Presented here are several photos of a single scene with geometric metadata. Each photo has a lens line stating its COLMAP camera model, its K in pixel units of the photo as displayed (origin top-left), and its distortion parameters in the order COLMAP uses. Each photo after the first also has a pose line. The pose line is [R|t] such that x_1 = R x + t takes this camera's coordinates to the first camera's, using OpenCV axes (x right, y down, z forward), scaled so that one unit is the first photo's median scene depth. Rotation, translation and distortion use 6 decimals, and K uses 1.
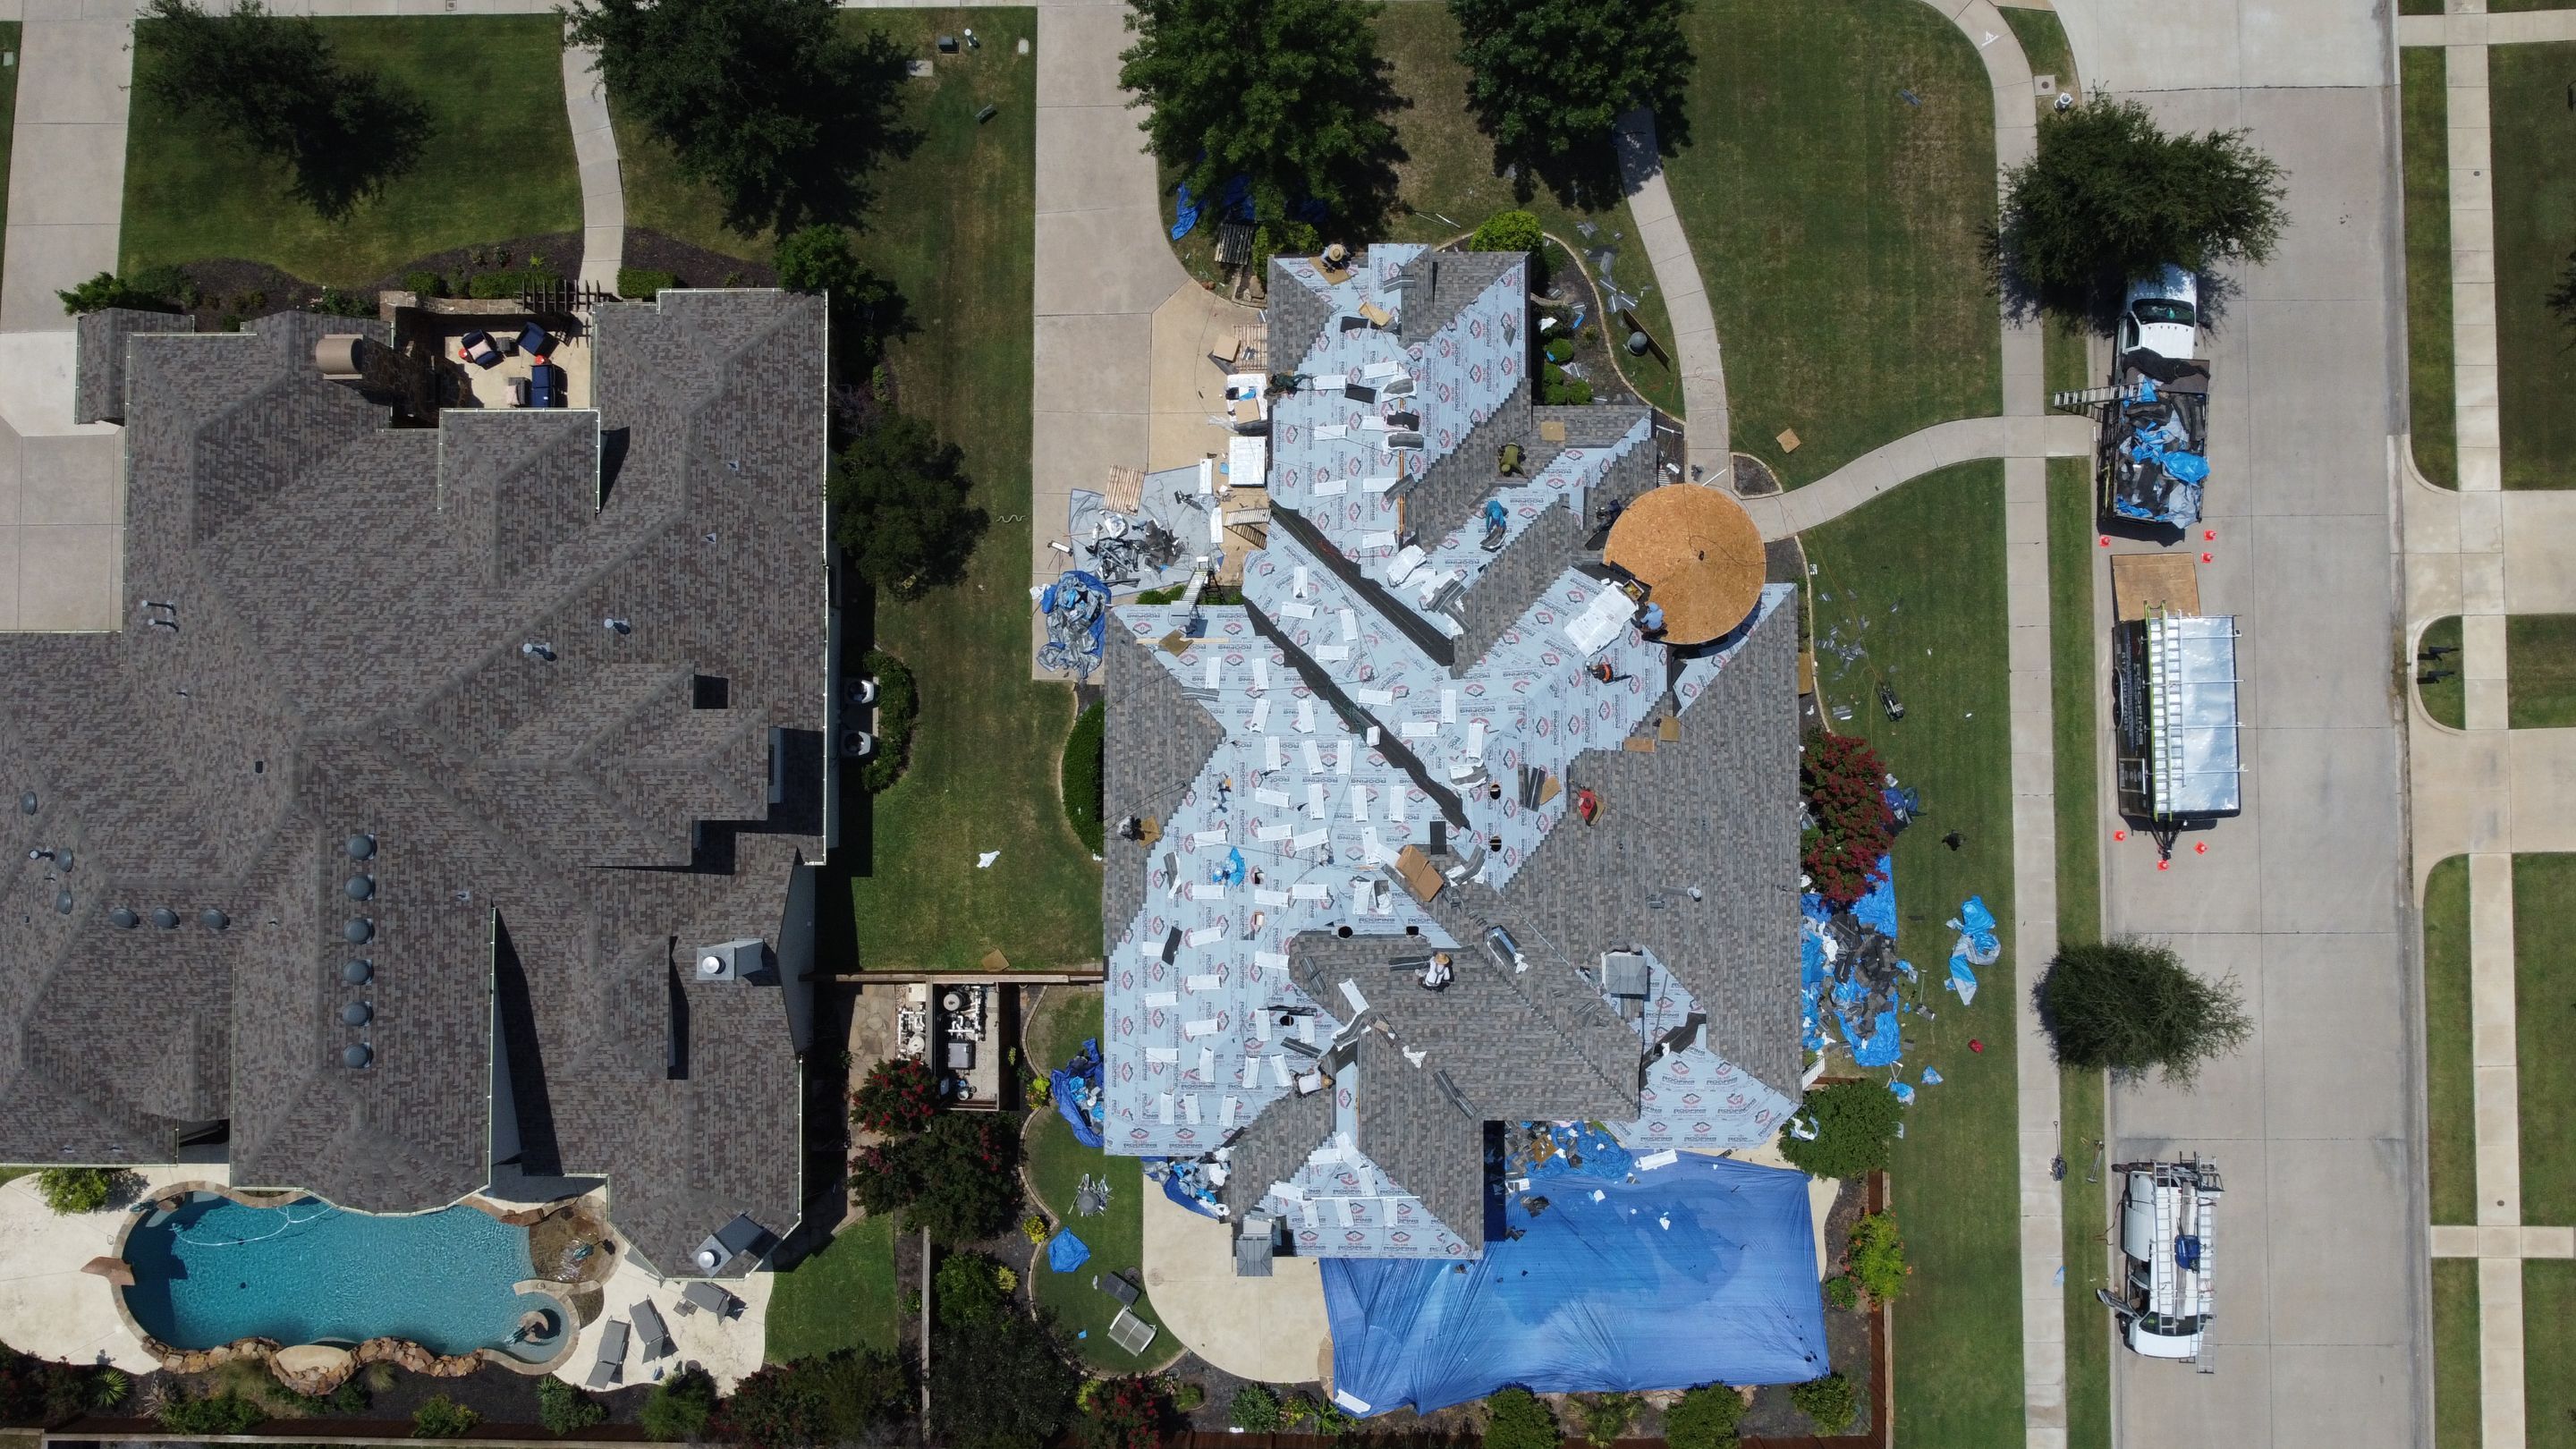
lens RADIAL K [[1956.8, 0, 1281.3], [0, 1956.8, 714.3], [0, 0, 1]] dist [0.002760, -0.010103]
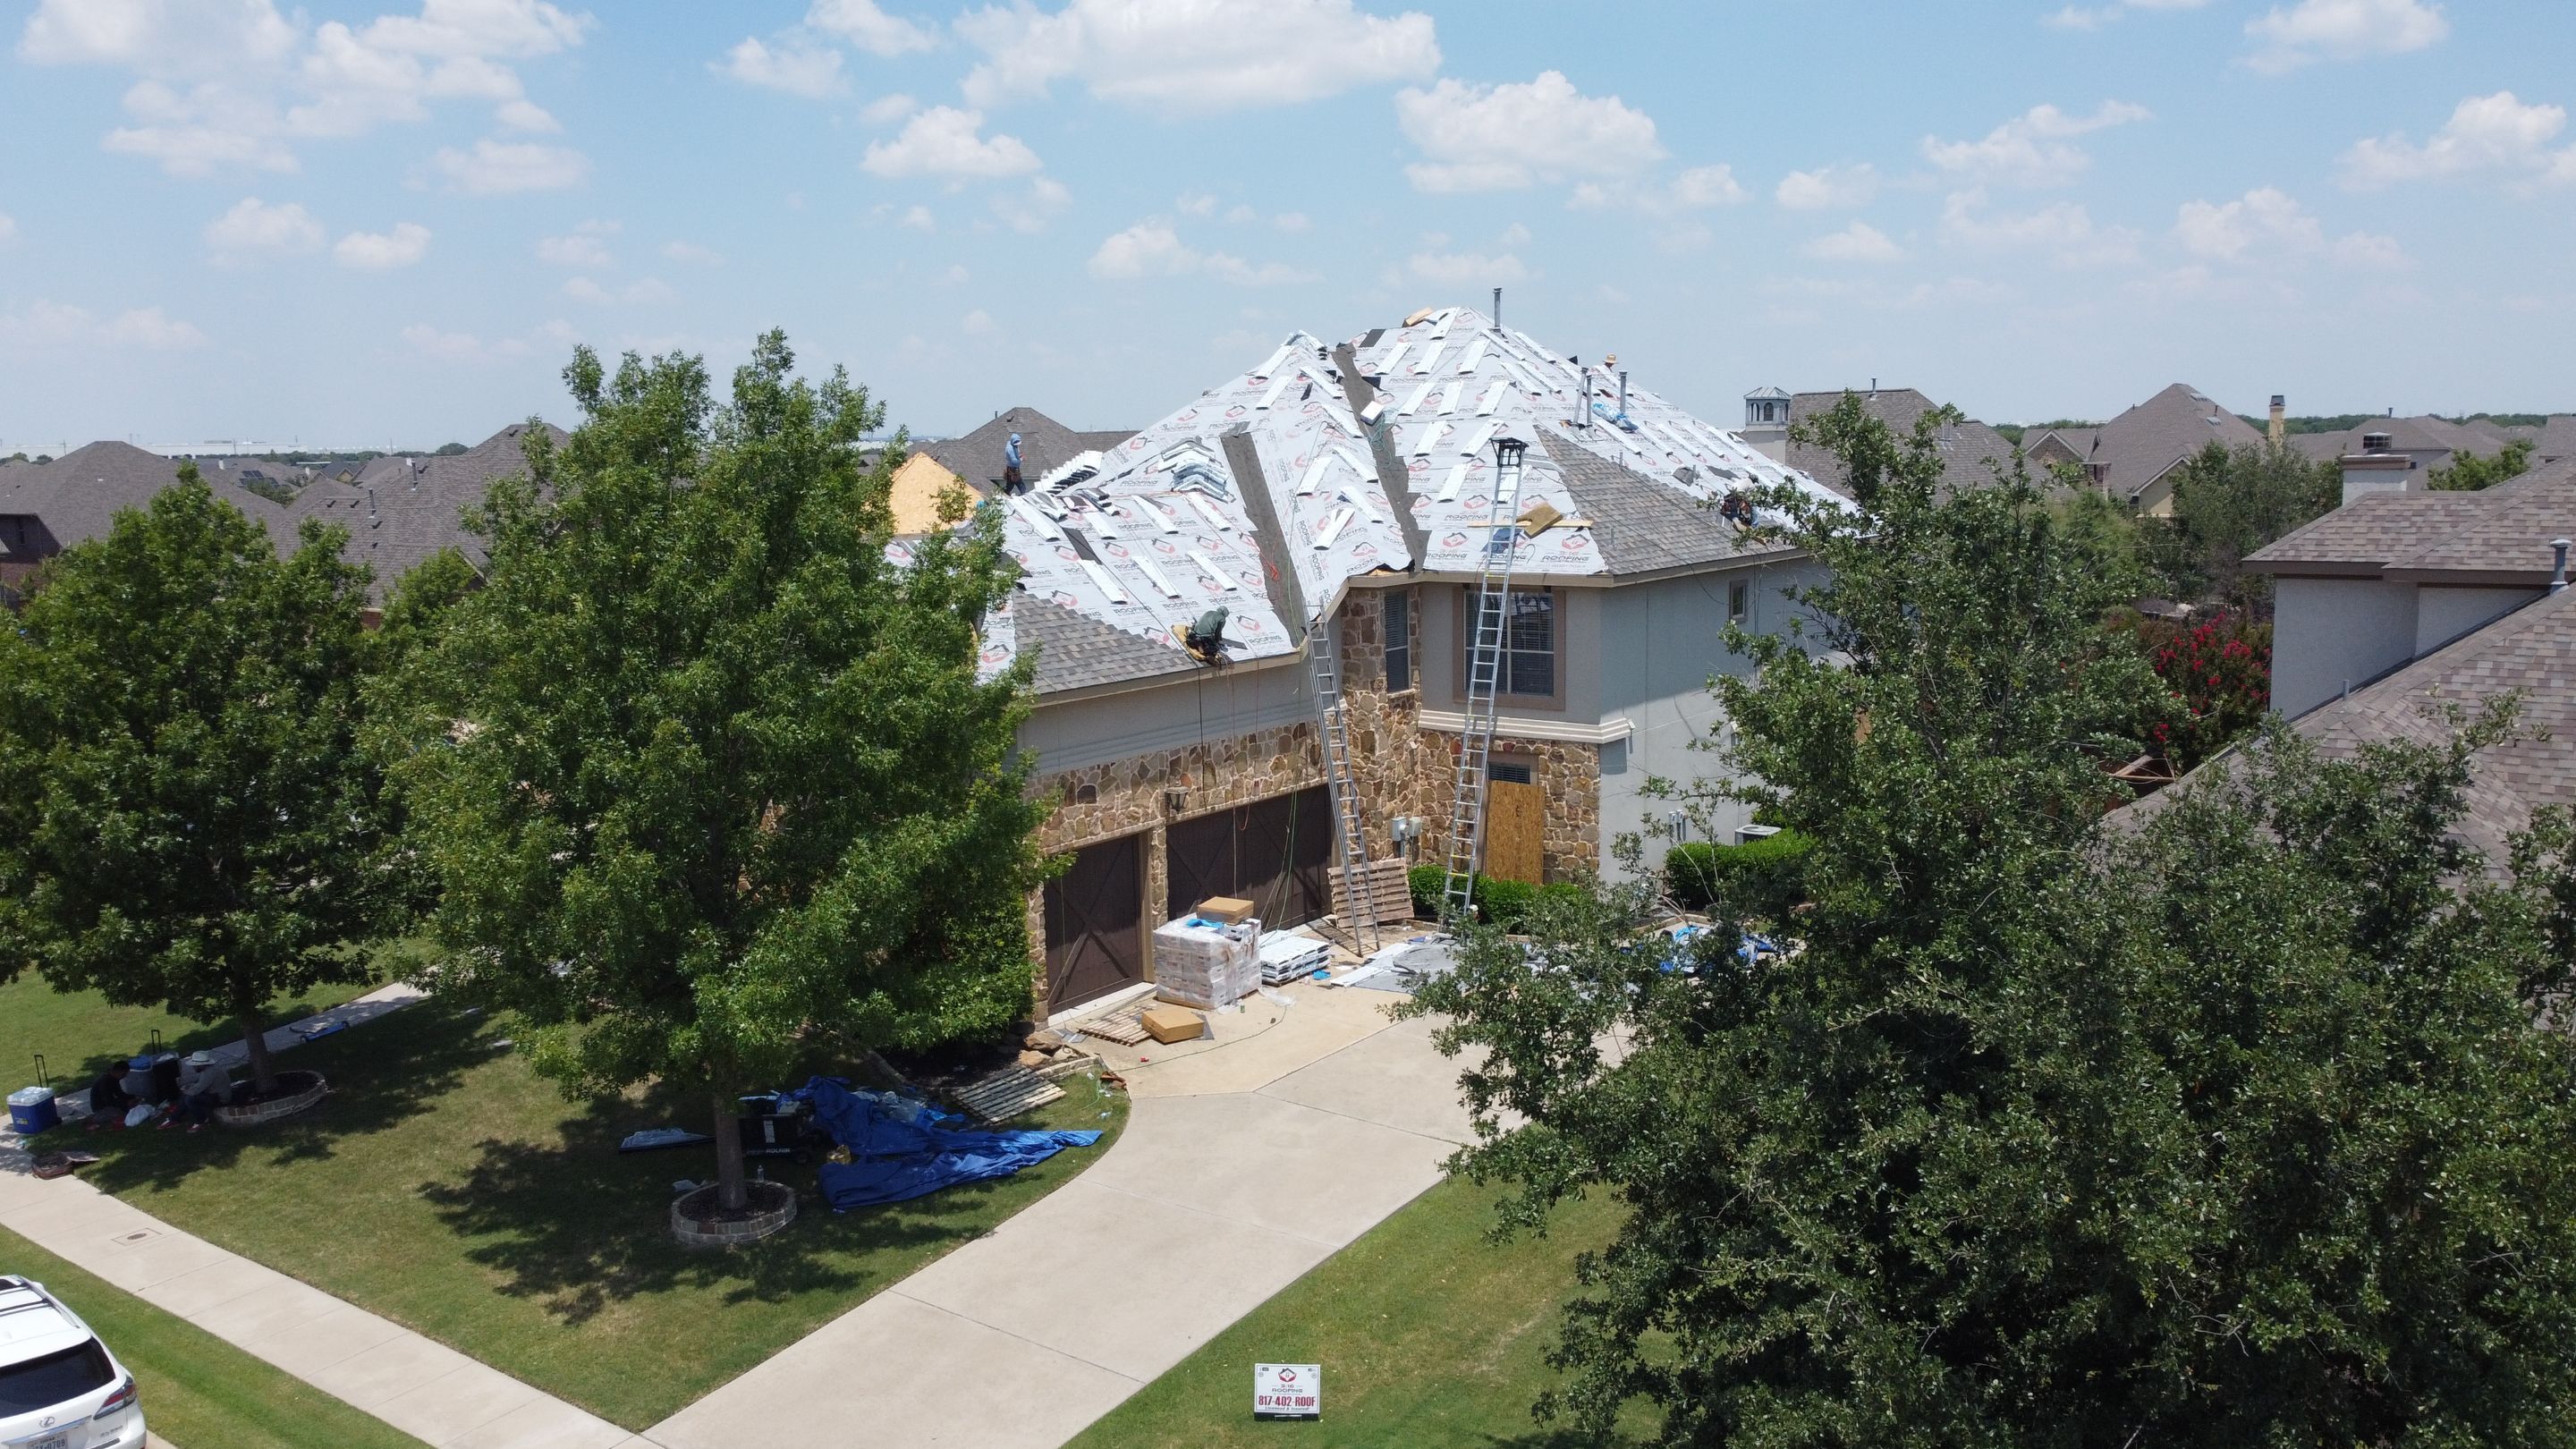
lens RADIAL K [[1956.8, 0, 1282.5], [0, 1956.8, 709.3], [0, 0, 1]] dist [0.002760, -0.010103]
pose [[-0.805624, -0.030850, 0.591624, -0.342301], [0.591781, -0.088574, 0.801218, -0.566008], [0.027685, 0.995592, 0.089614, 0.900217]]
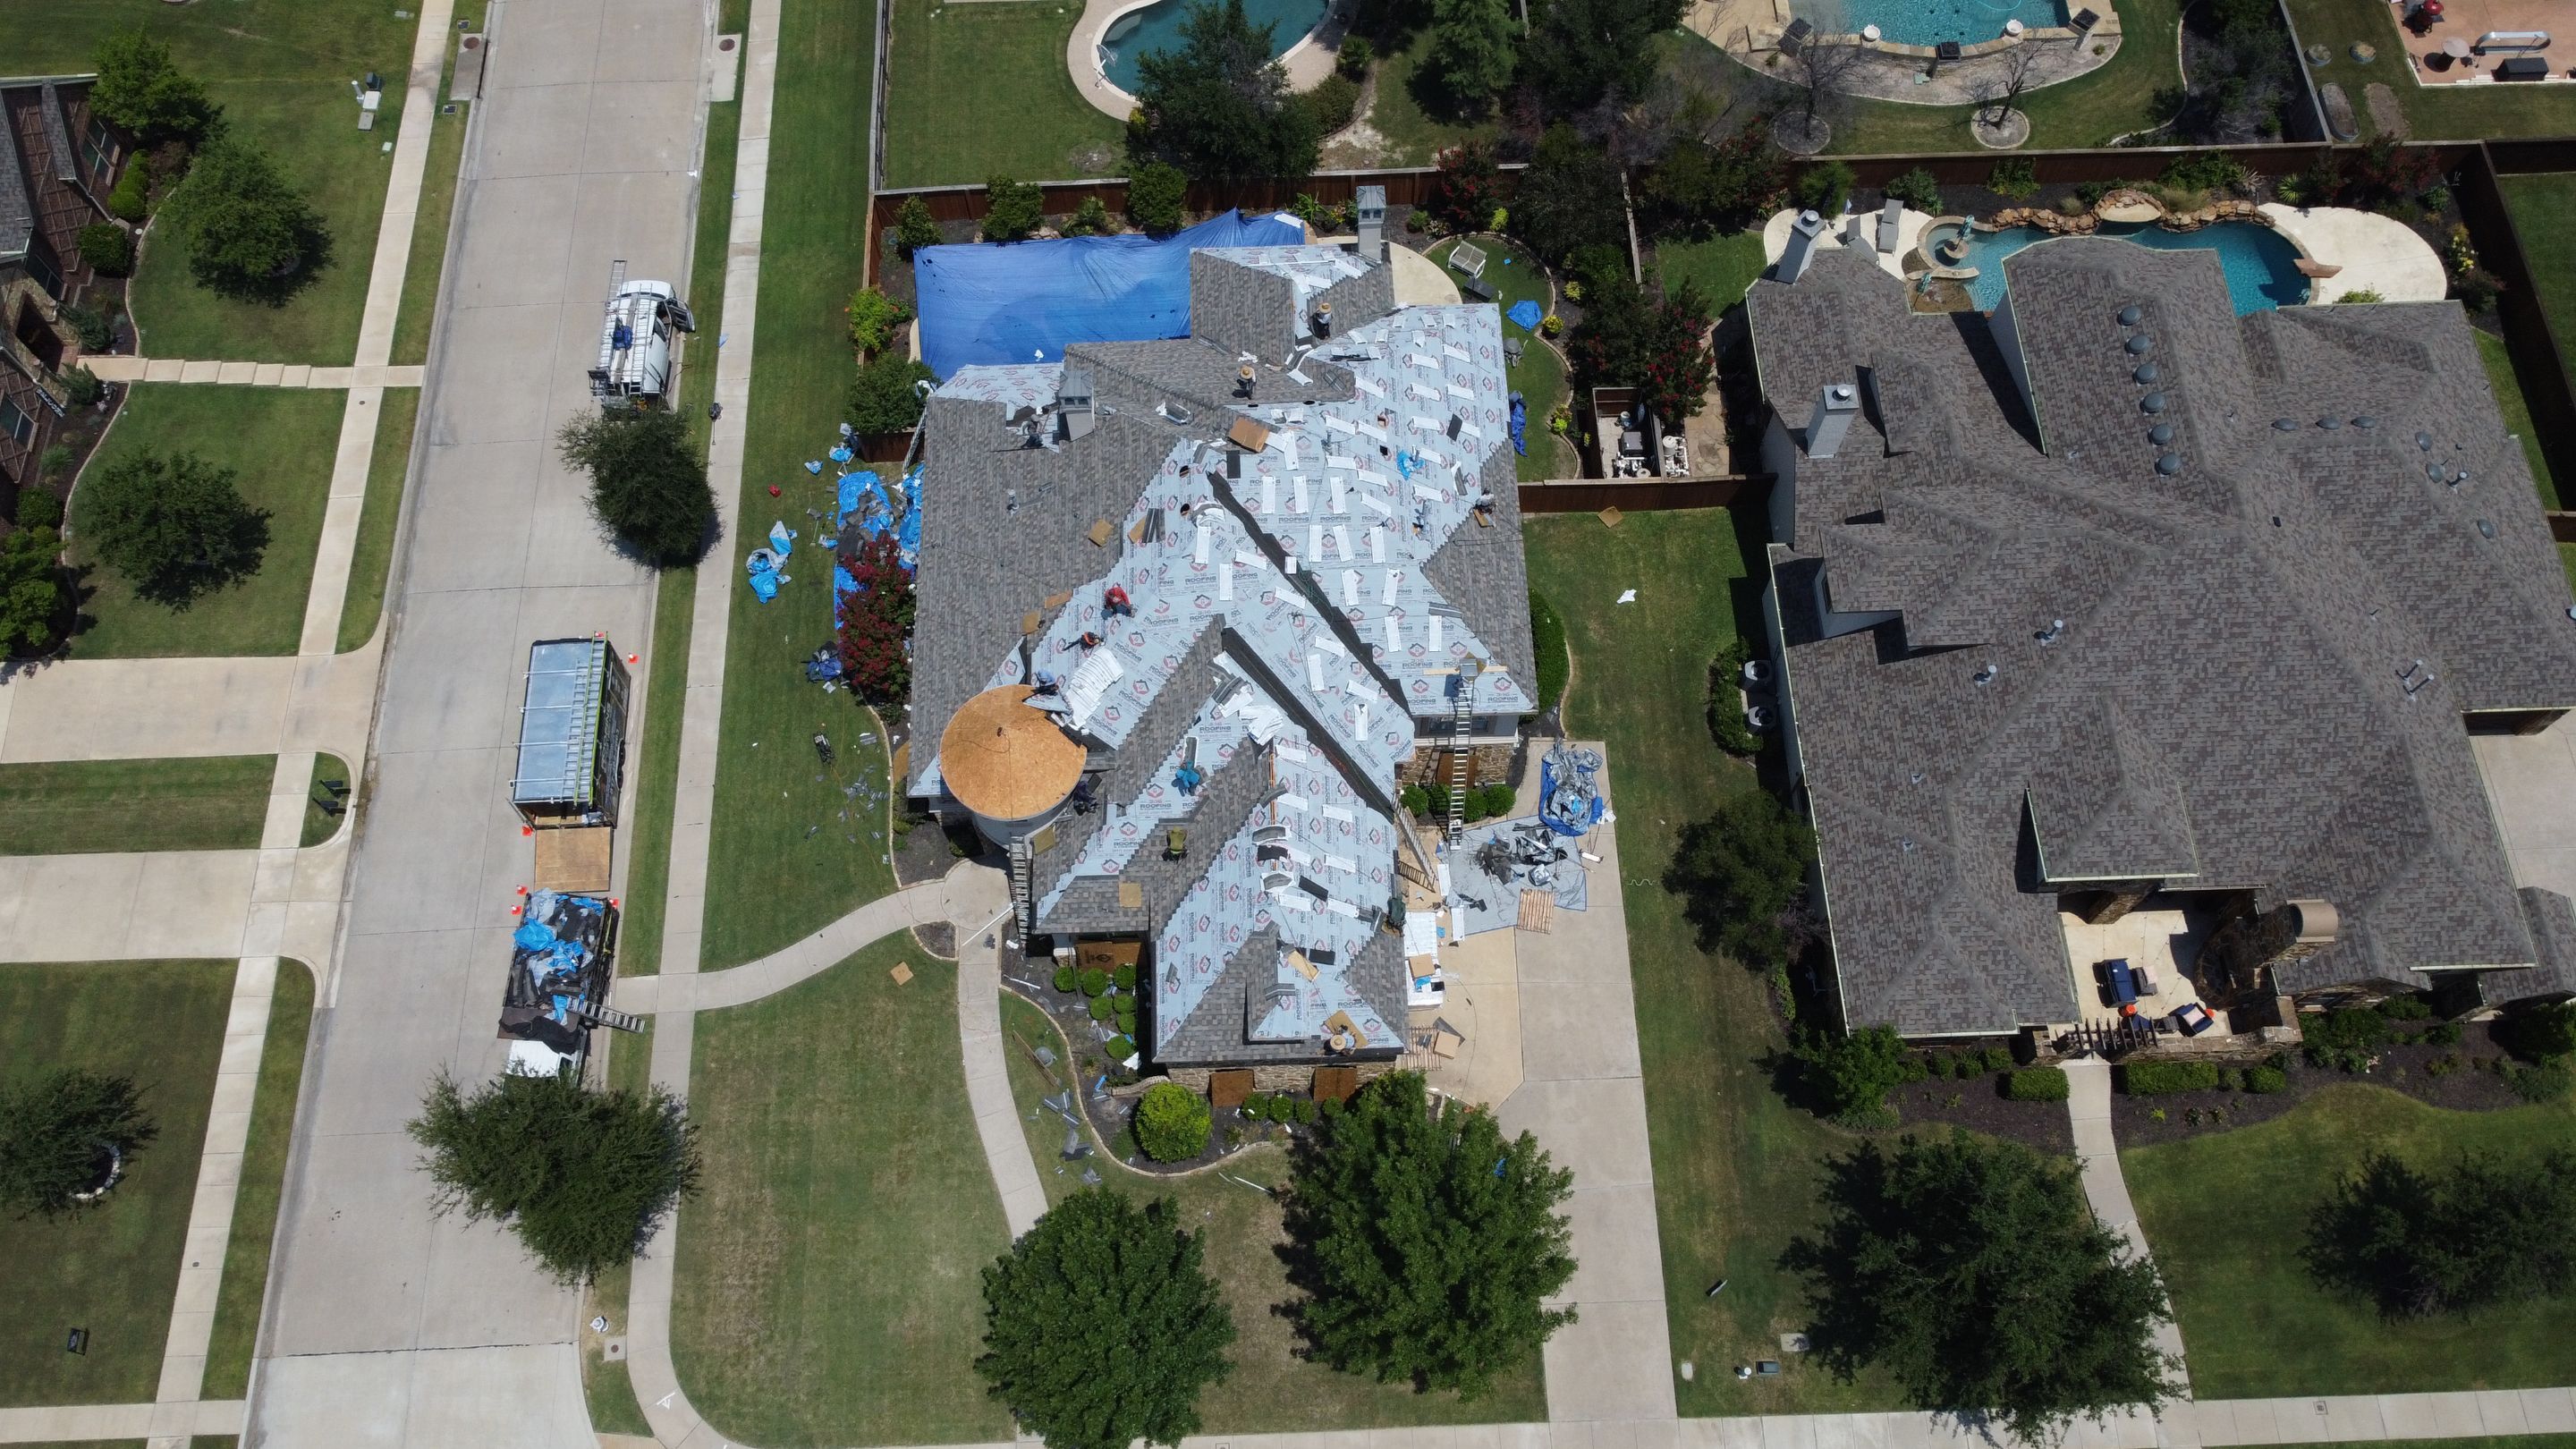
lens RADIAL K [[1956.8, 0, 1283.3], [0, 1956.8, 711.5], [0, 0, 1]] dist [0.002760, -0.010103]
pose [[-0.998445, 0.048843, 0.026851, 0.021429], [-0.031450, -0.891422, 0.452081, -0.500218], [0.046016, 0.450534, 0.891572, 0.015763]]
